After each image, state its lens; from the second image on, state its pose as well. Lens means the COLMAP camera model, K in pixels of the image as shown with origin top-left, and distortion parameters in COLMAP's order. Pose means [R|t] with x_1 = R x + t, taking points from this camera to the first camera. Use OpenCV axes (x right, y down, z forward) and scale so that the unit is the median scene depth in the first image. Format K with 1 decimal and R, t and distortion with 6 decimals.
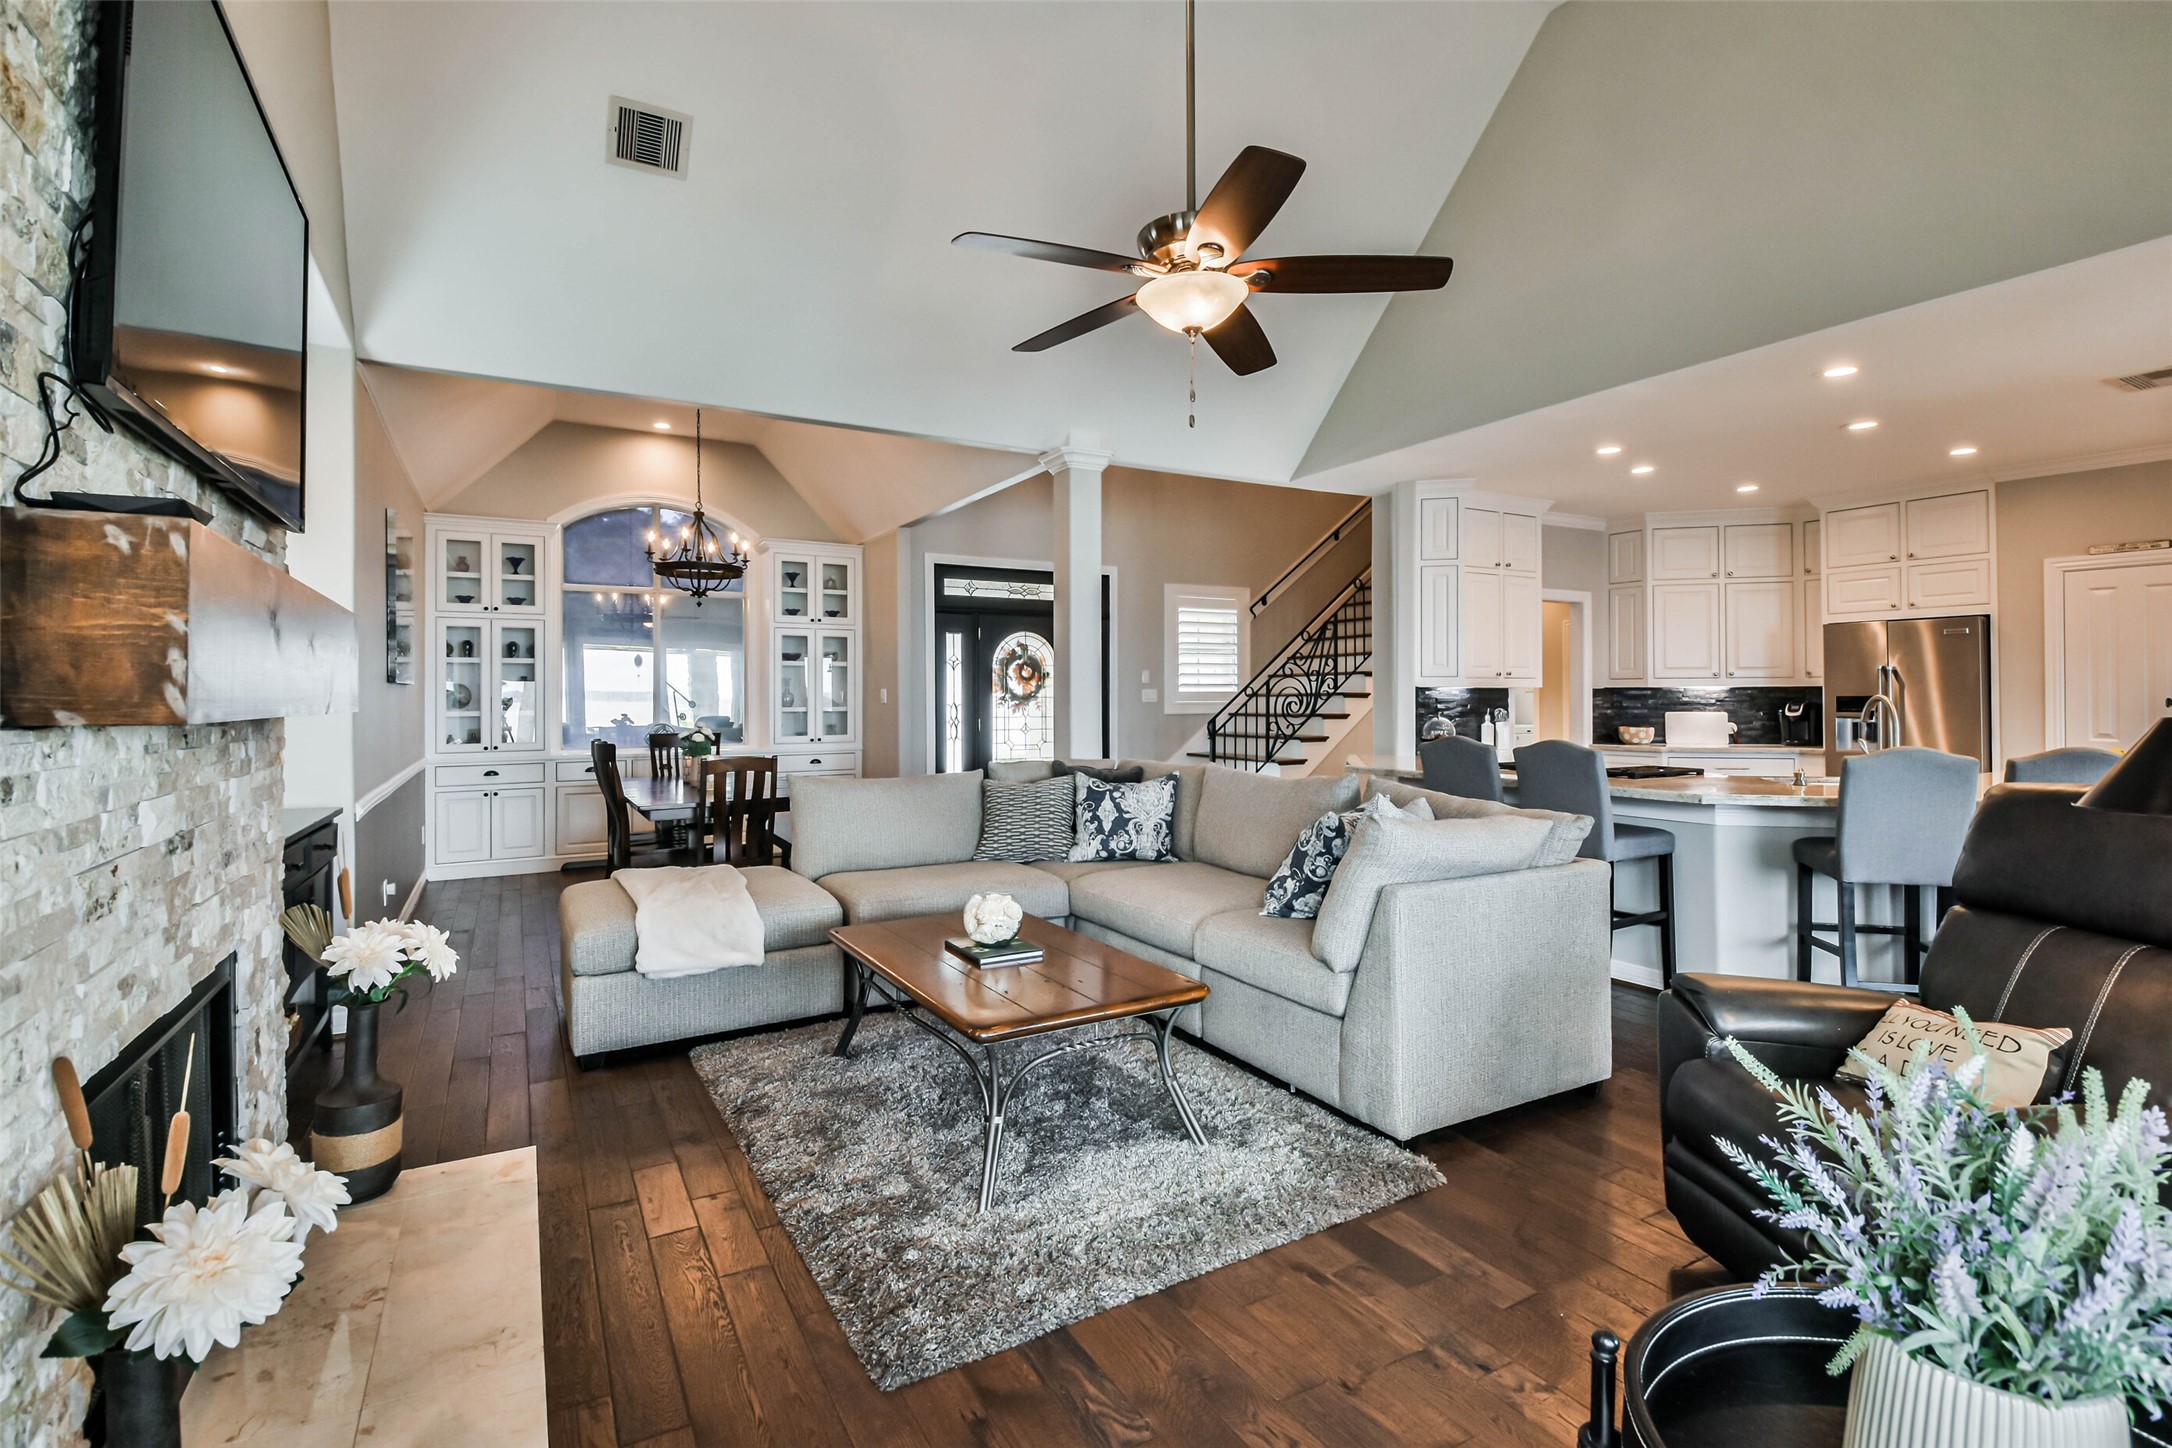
lens RADIAL K [[989.3, 0, 1111.3], [0, 989.3, 697.2], [0, 0, 1]] dist [0.002379, -0.012429]
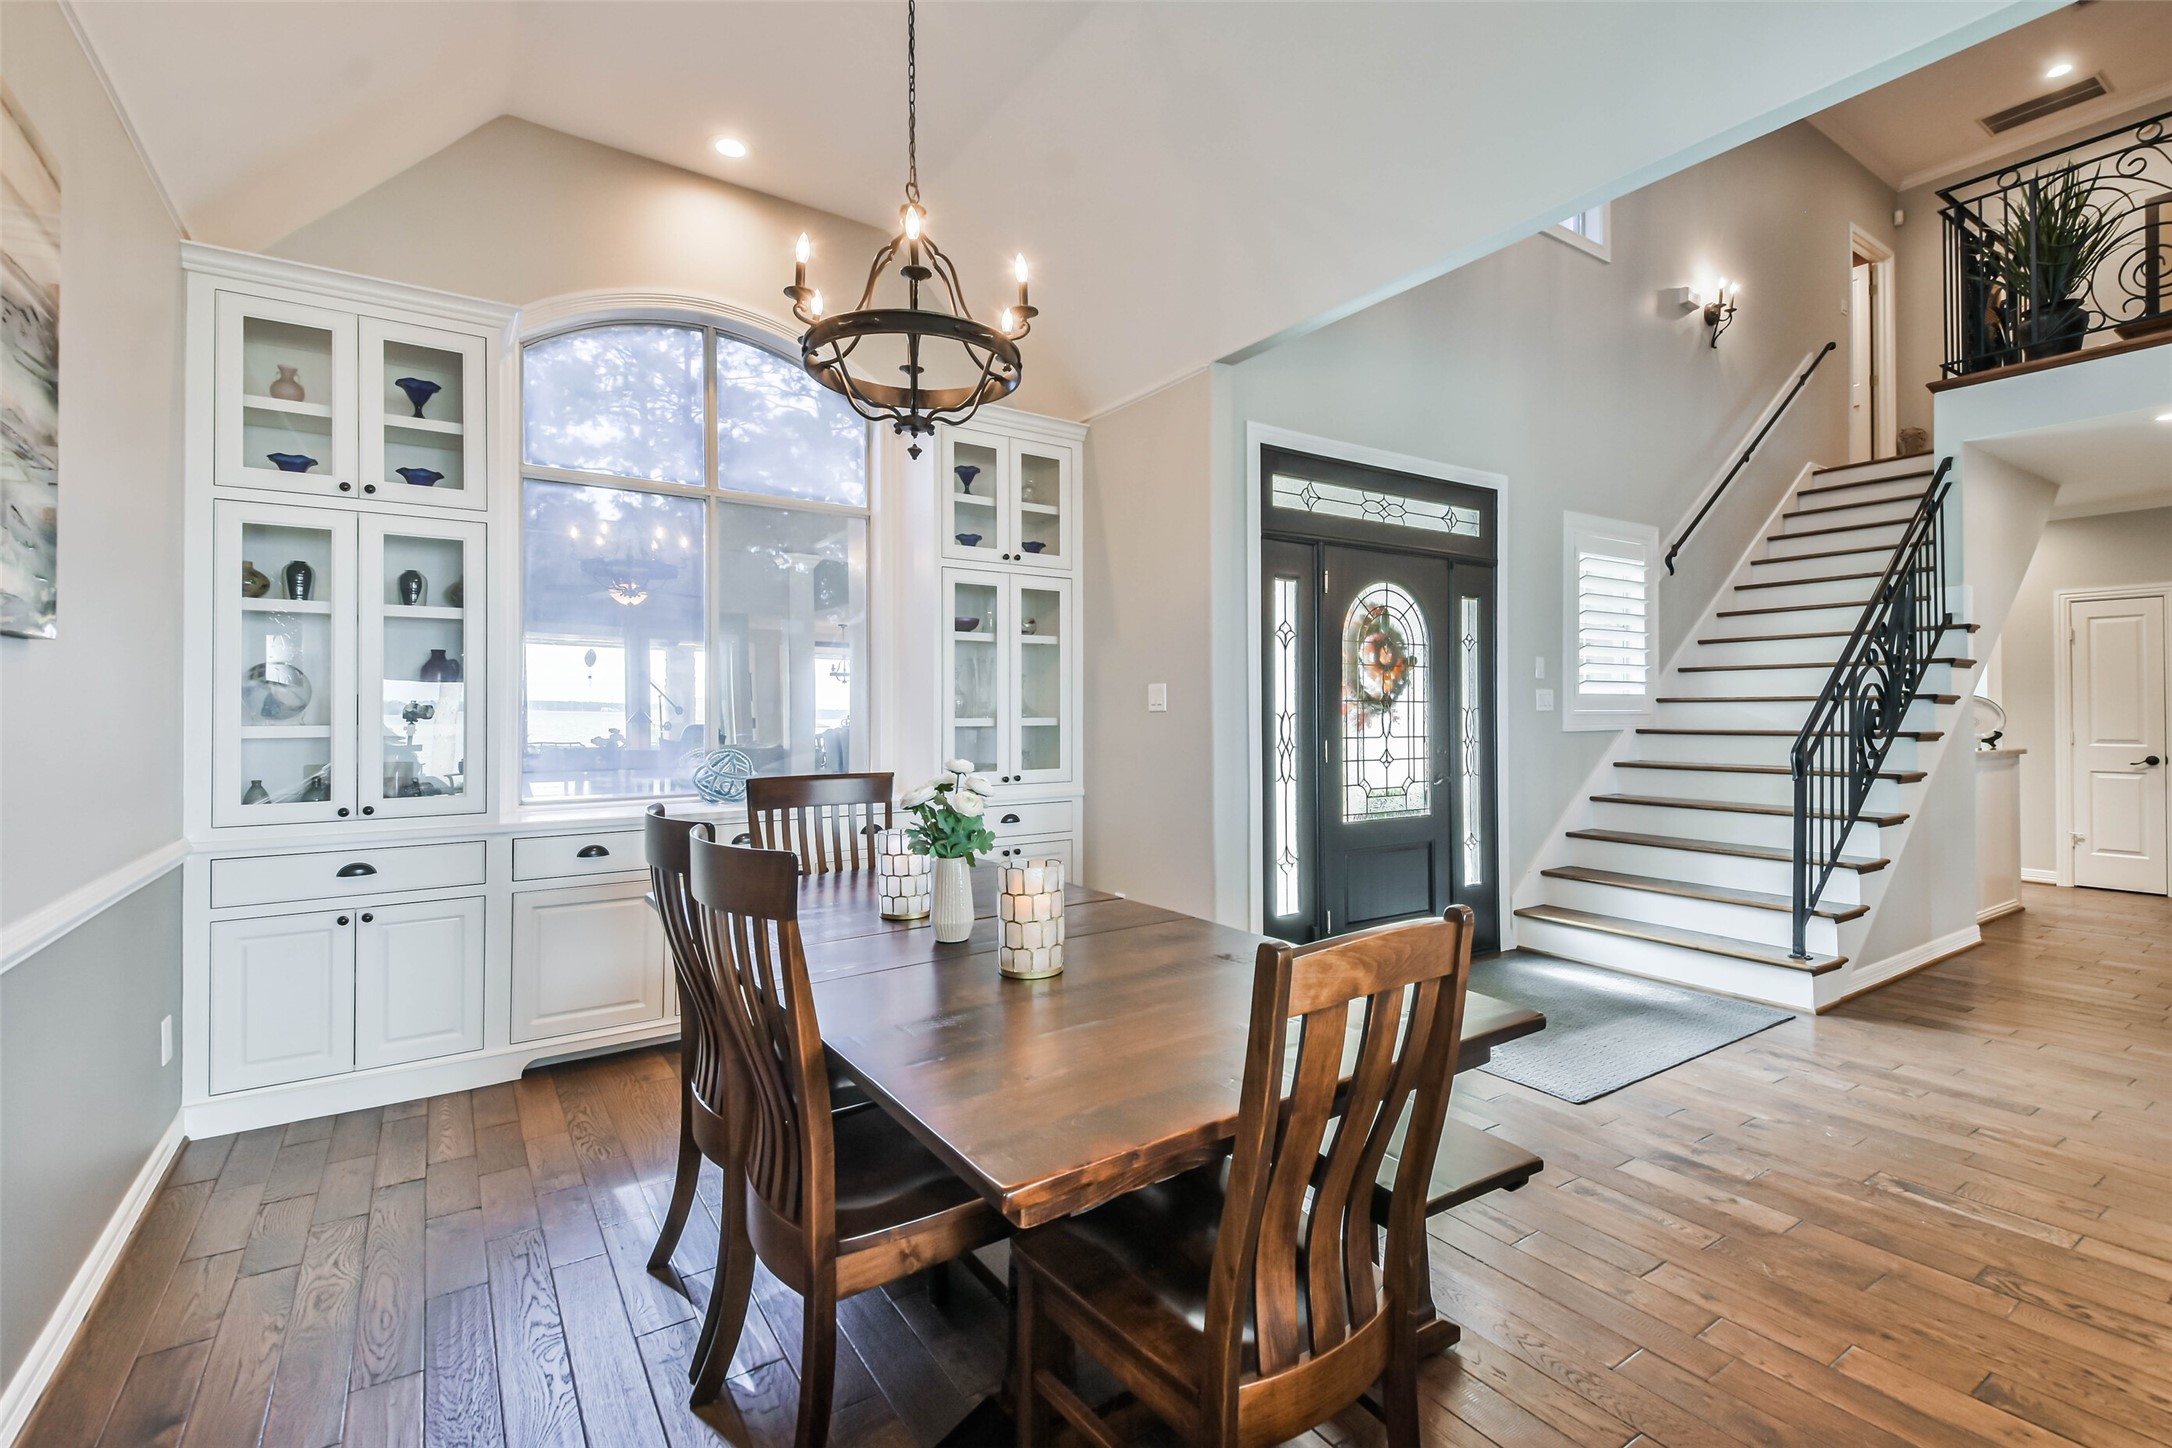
lens RADIAL K [[961.1, 0, 1092.0], [0, 961.1, 704.1], [0, 0, 1]] dist [0.055699, -0.029385]
pose [[0.998391, 0.002992, 0.056618, -0.313816], [-0.002705, 0.999983, -0.005147, 0.005538], [-0.056632, 0.004985, 0.998383, 0.523904]]
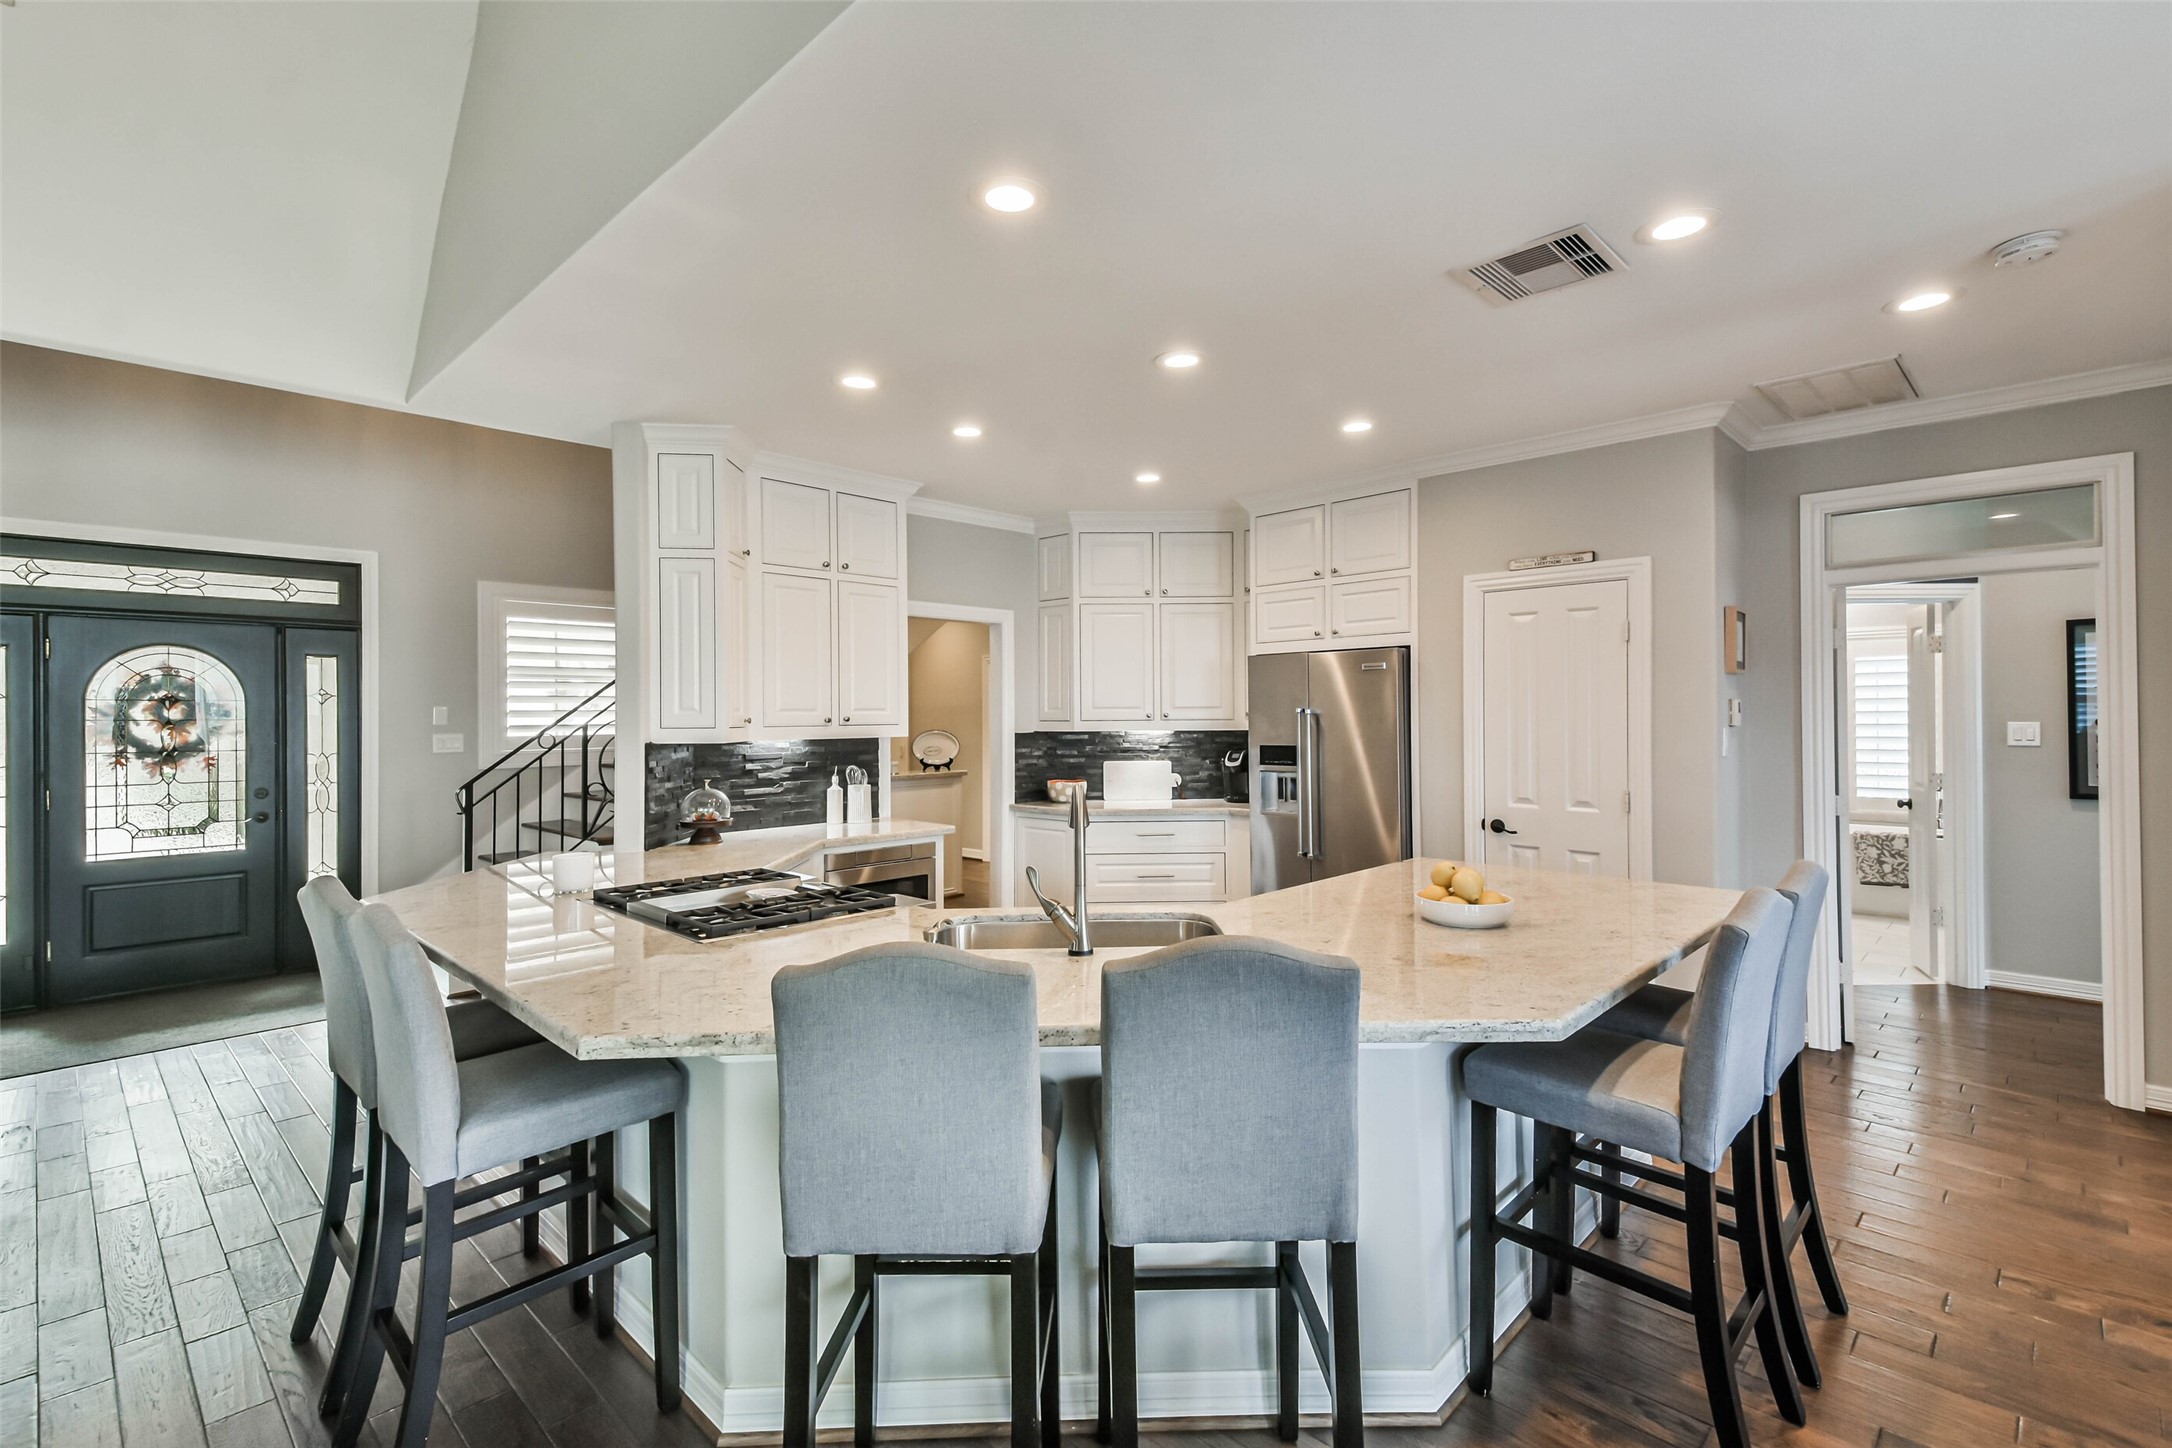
lens RADIAL K [[947.7, 0, 1093.5], [0, 947.7, 717.6], [0, 0, 1]] dist [0.075425, -0.033301]
pose [[0.956620, -0.005180, 0.291292, 0.325961], [0.004578, 0.999986, 0.002749, -0.022754], [-0.291302, -0.001296, 0.956630, 0.257822]]
